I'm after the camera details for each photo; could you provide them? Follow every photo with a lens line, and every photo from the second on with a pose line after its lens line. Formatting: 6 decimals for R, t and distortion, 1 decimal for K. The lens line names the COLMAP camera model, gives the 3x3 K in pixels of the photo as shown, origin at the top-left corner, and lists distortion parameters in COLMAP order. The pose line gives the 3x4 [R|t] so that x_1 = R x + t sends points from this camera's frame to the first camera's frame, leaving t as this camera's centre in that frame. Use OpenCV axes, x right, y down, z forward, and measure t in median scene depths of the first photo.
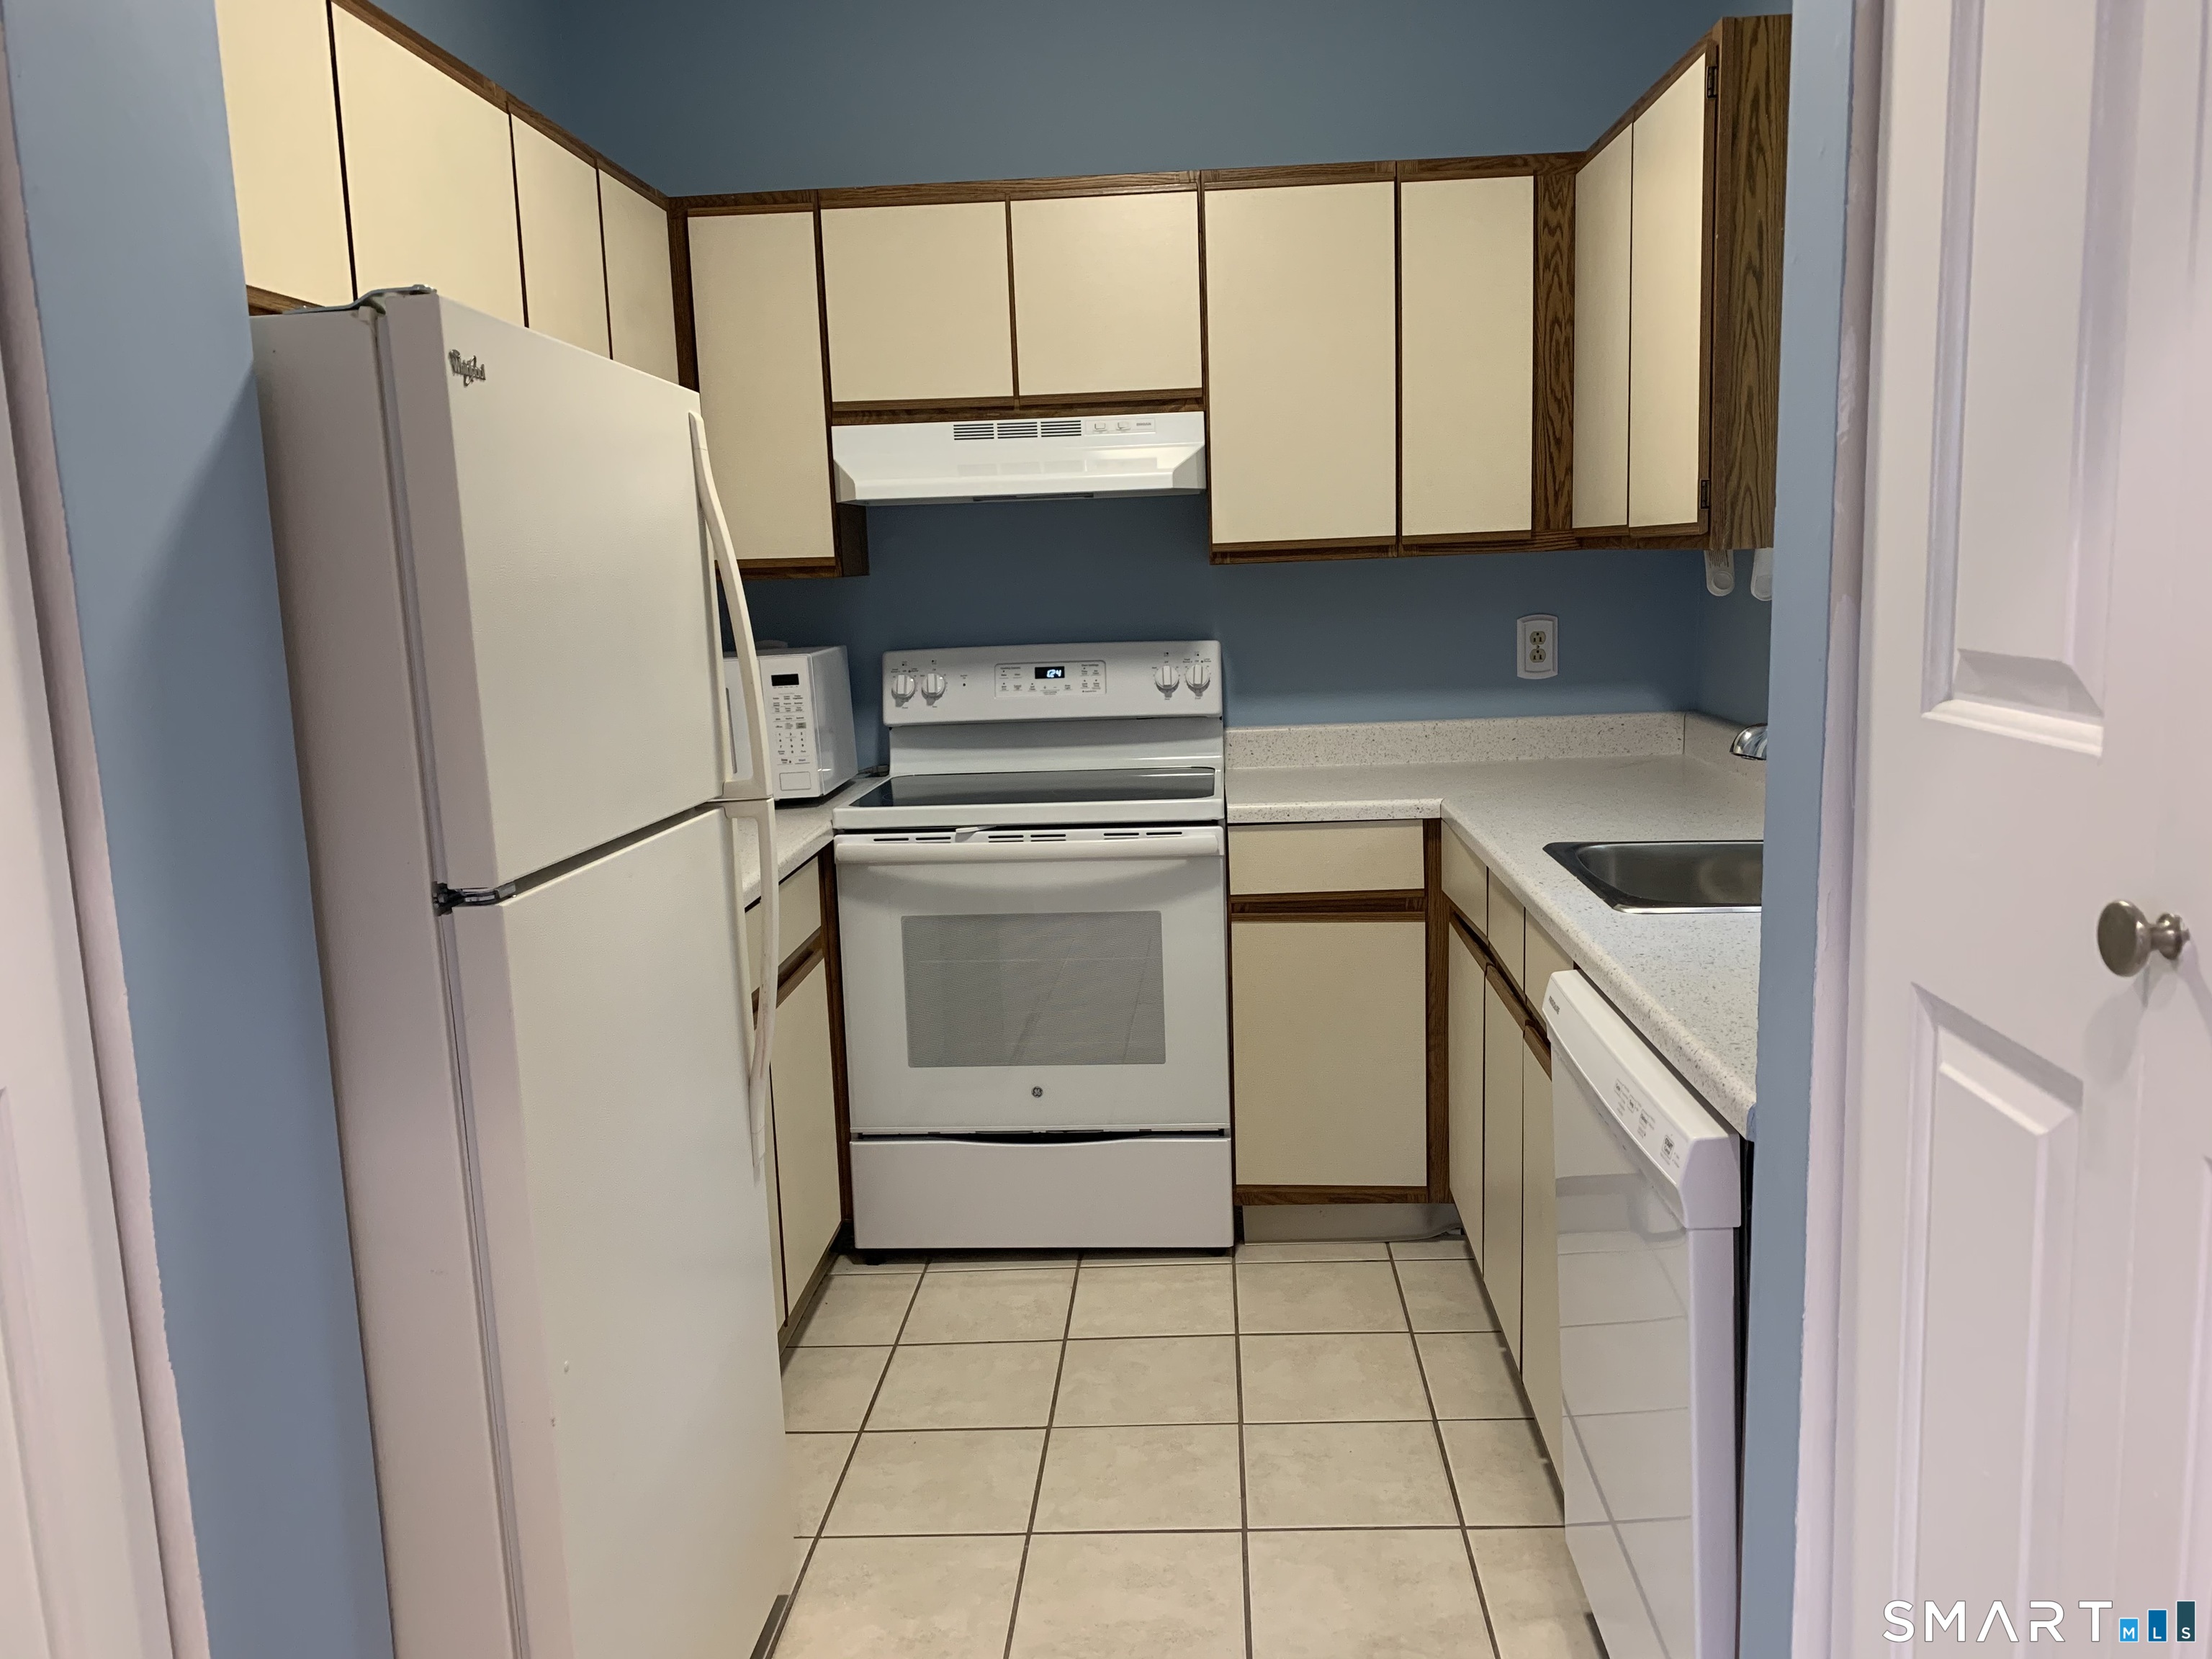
lens RADIAL K [[1676.6, 0, 1104.4], [0, 1676.6, 836.9], [0, 0, 1]] dist [0.000511, -0.010452]
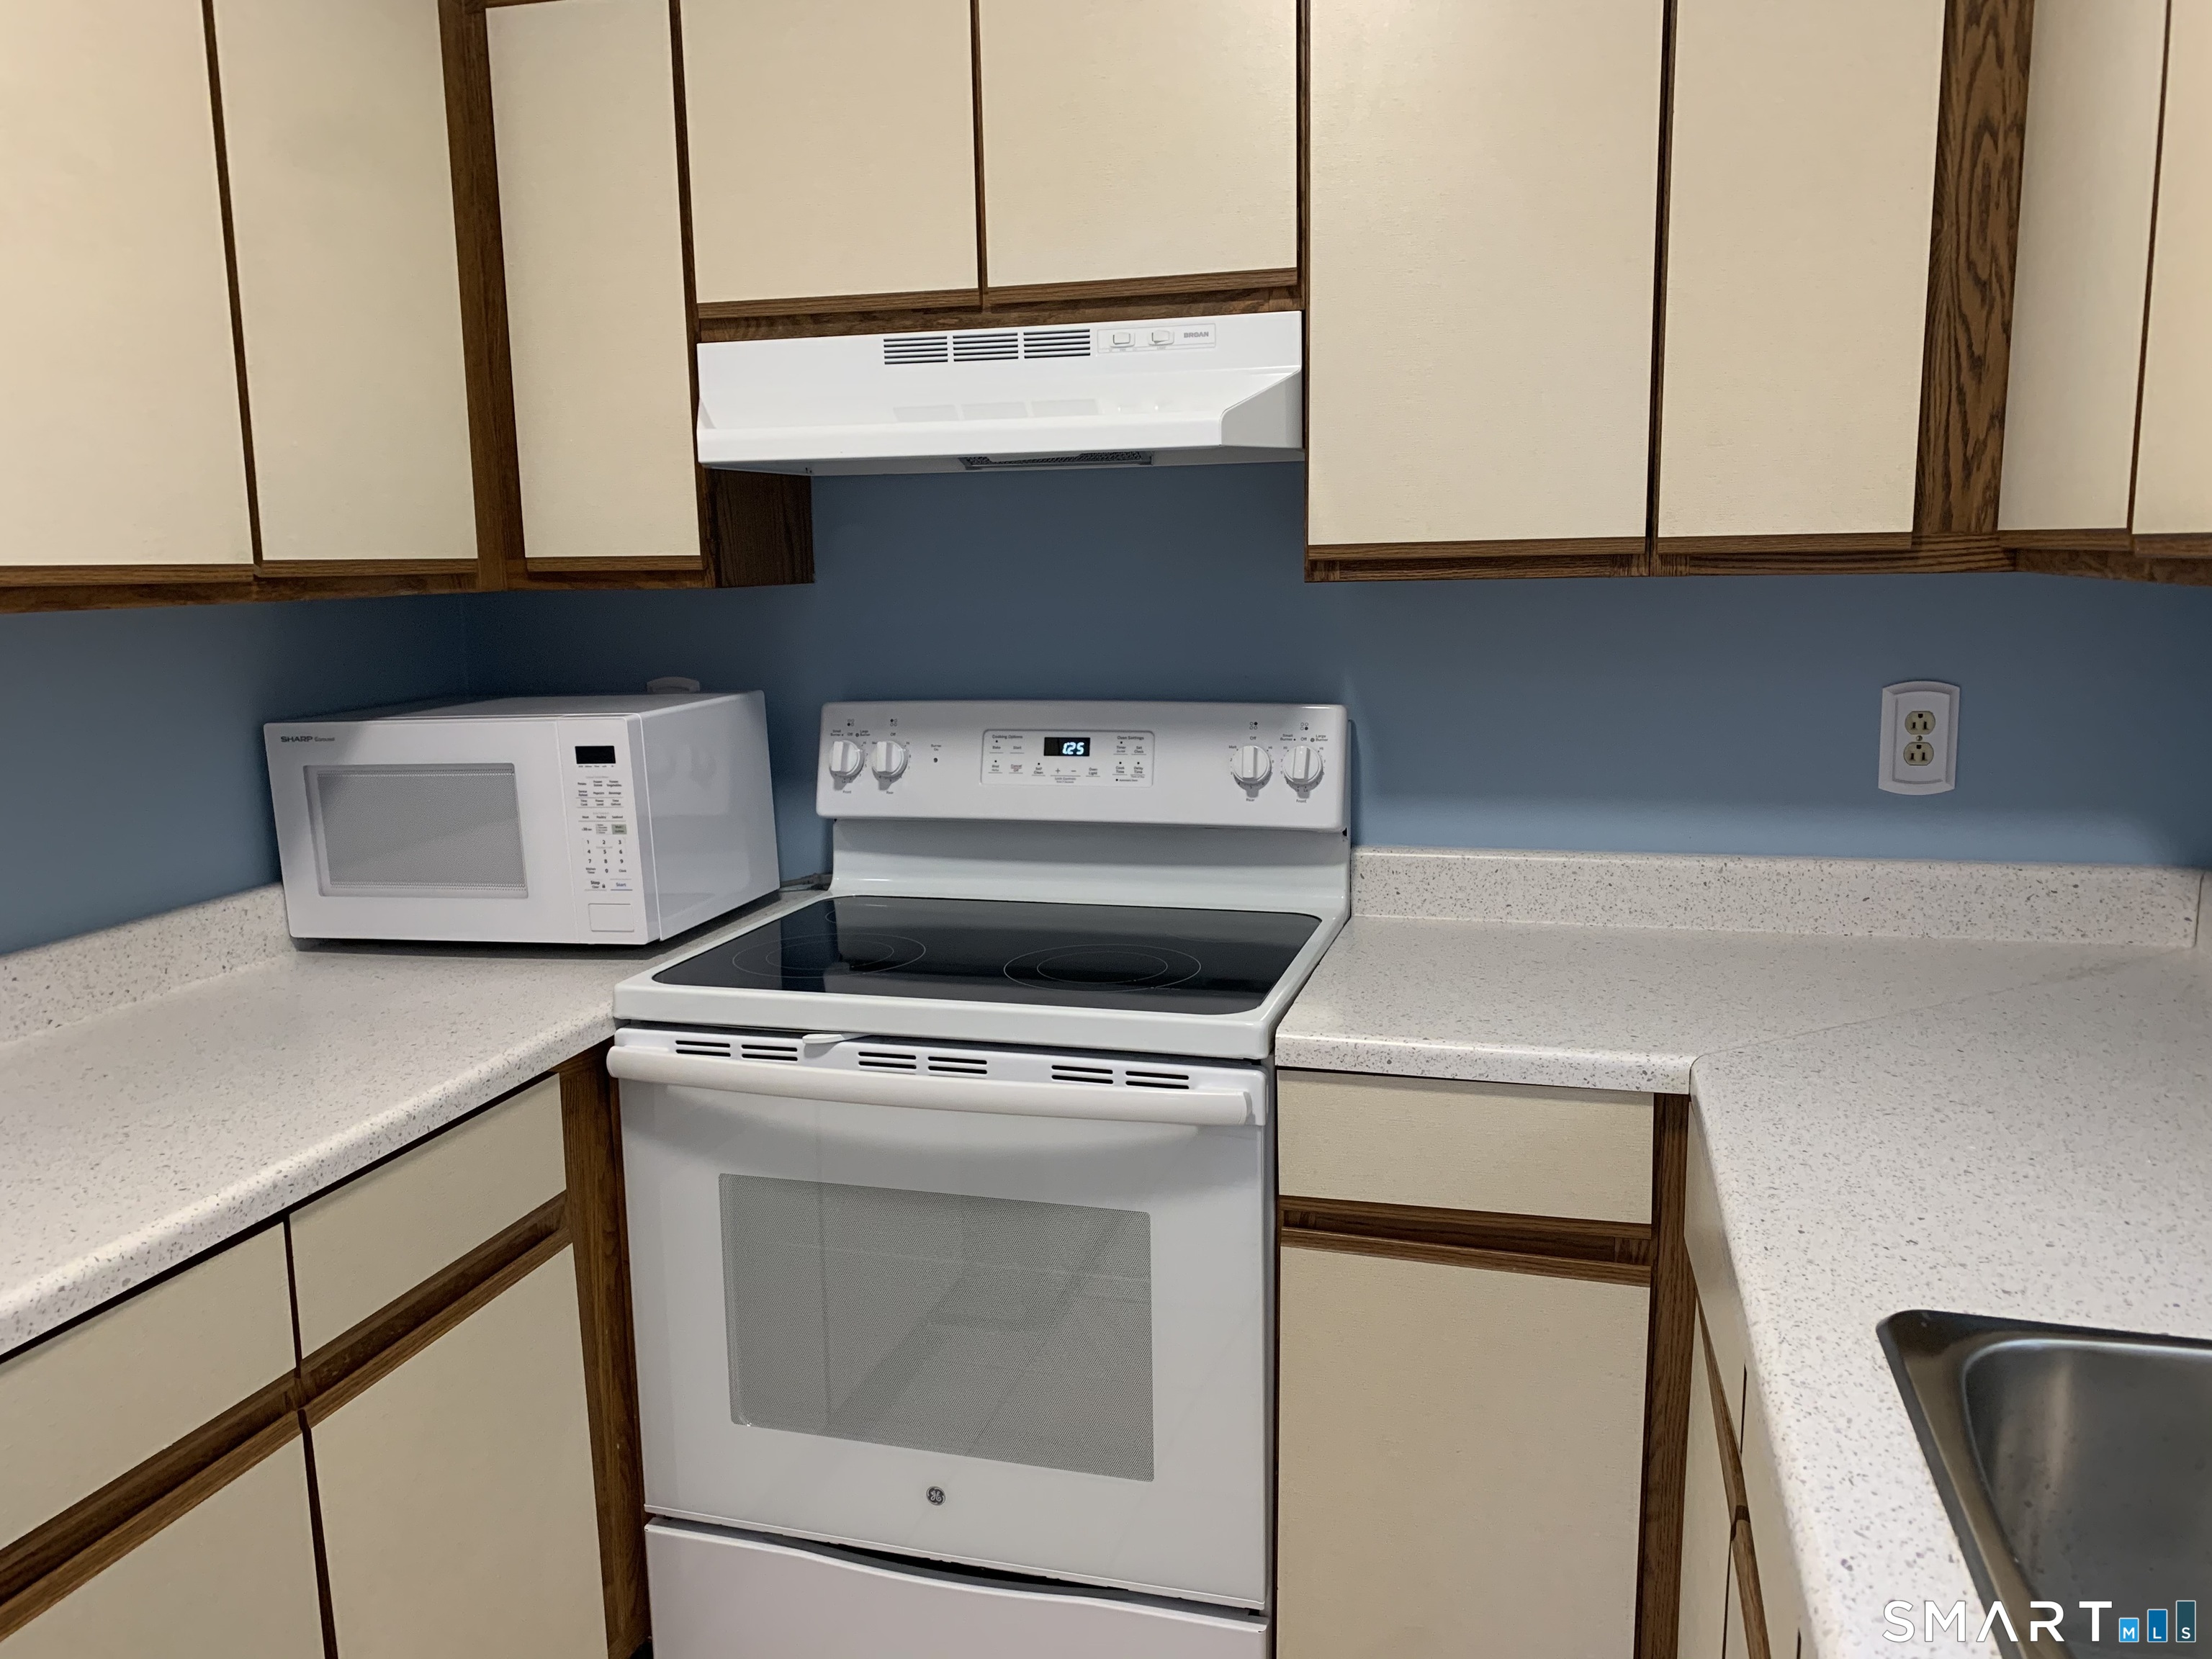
lens RADIAL K [[1676.6, 0, 1107.4], [0, 1676.6, 816.2], [0, 0, 1]] dist [0.000511, -0.010452]
pose [[0.978112, 0.051297, -0.201656, 0.117659], [-0.051248, 0.998671, 0.005468, -0.083772], [0.201668, 0.004987, 0.979441, 0.434429]]
